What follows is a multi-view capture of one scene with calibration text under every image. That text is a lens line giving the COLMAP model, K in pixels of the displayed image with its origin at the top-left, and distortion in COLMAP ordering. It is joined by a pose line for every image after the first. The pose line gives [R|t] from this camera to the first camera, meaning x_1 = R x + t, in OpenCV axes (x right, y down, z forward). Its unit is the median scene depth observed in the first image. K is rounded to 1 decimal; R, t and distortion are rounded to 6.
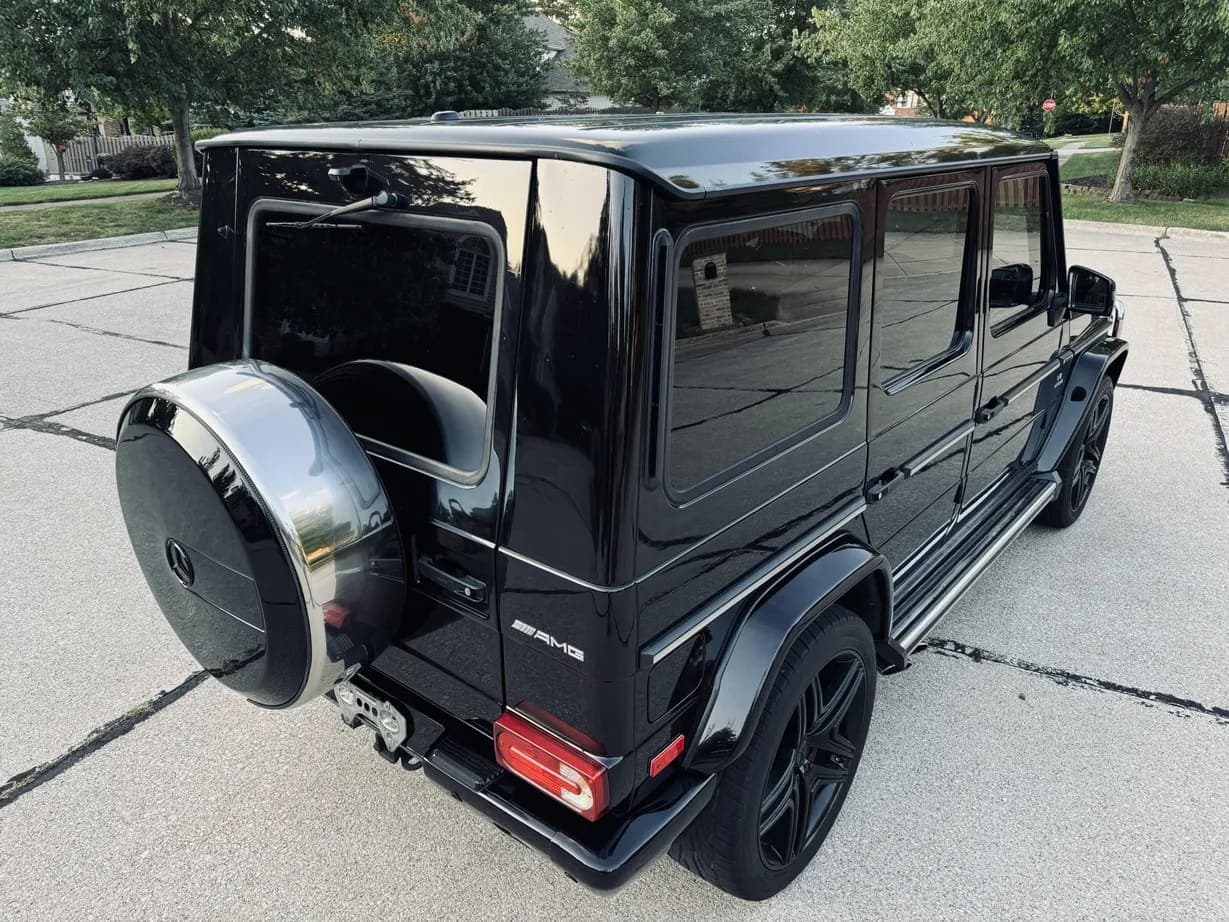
lens RADIAL K [[875.6, 0, 618.2], [0, 875.6, 466.7], [0, 0, 1]] dist [0.001344, 0.000458]
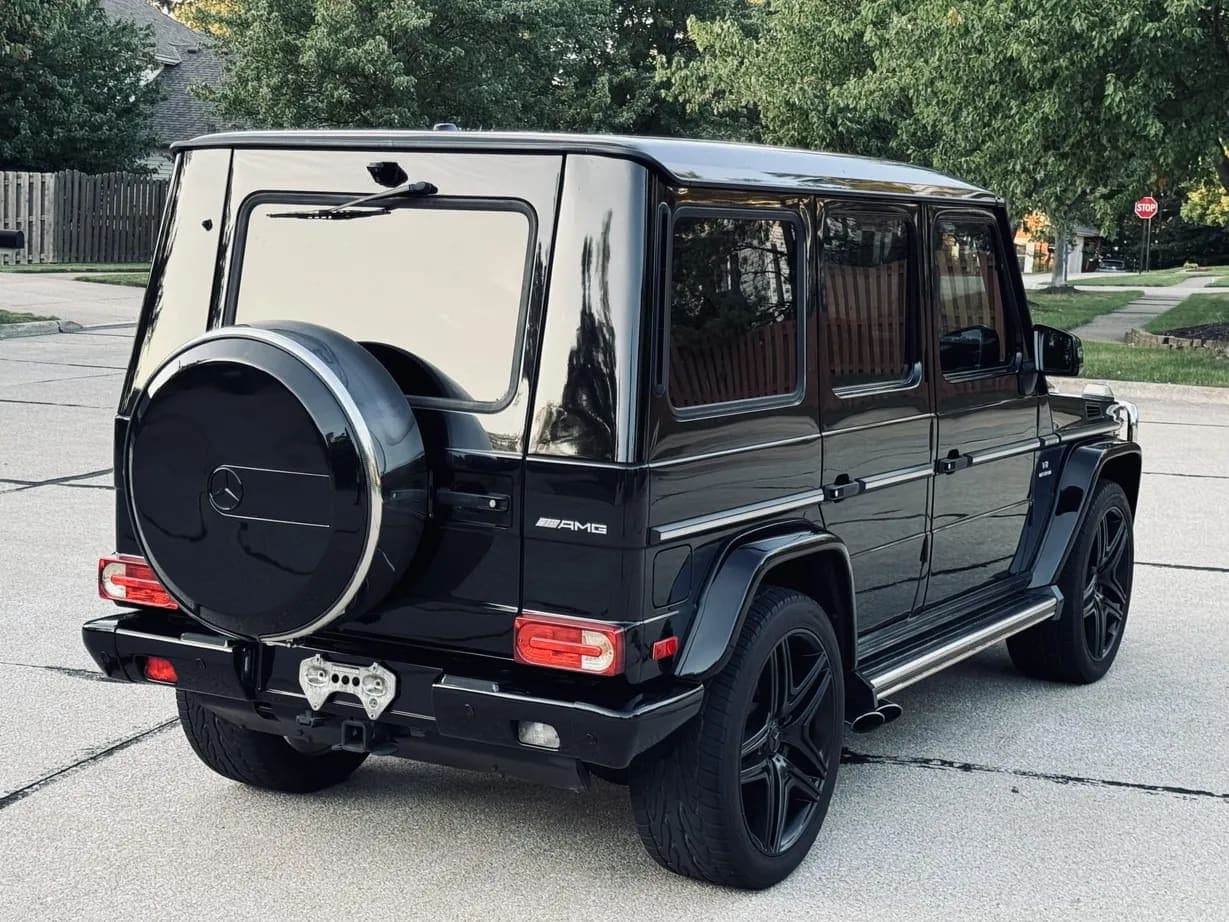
lens RADIAL K [[2007.6, 0, 614.5], [0, 2007.6, 461.0], [0, 0, 1]] dist [0.161370, -0.200159]
pose [[0.985520, 0.012232, 0.169119, -0.030712], [0.031181, 0.967312, -0.251666, 0.050487], [-0.166669, 0.253295, 0.952923, -0.104999]]
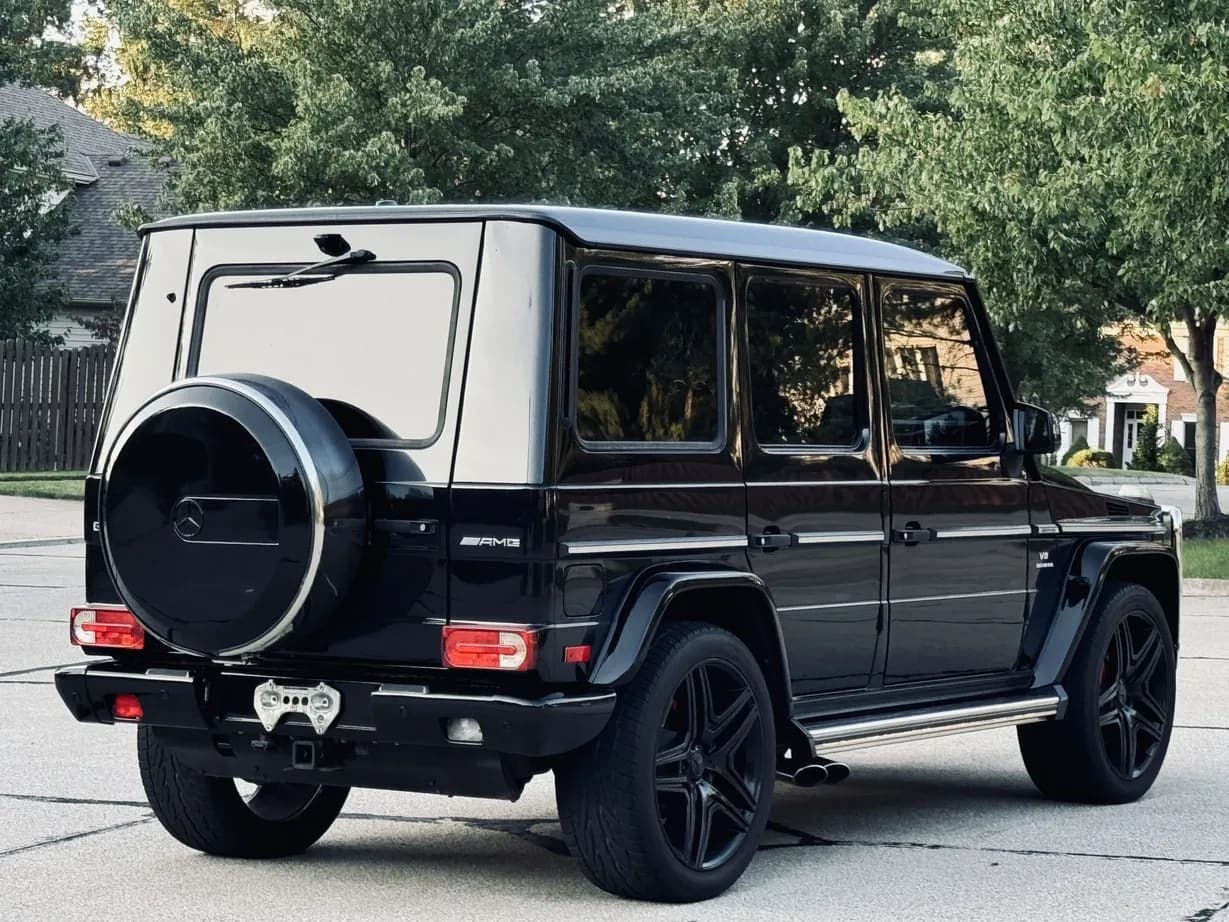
lens RADIAL K [[3342.1, 0, 614.5], [0, 3342.1, 461.0], [0, 0, 1]] dist [0.144217, -0.116453]
pose [[0.993459, 0.012309, 0.113527, -0.030150], [0.029030, 0.934288, -0.355336, 0.121242], [-0.110440, 0.356308, 0.927819, -0.245335]]
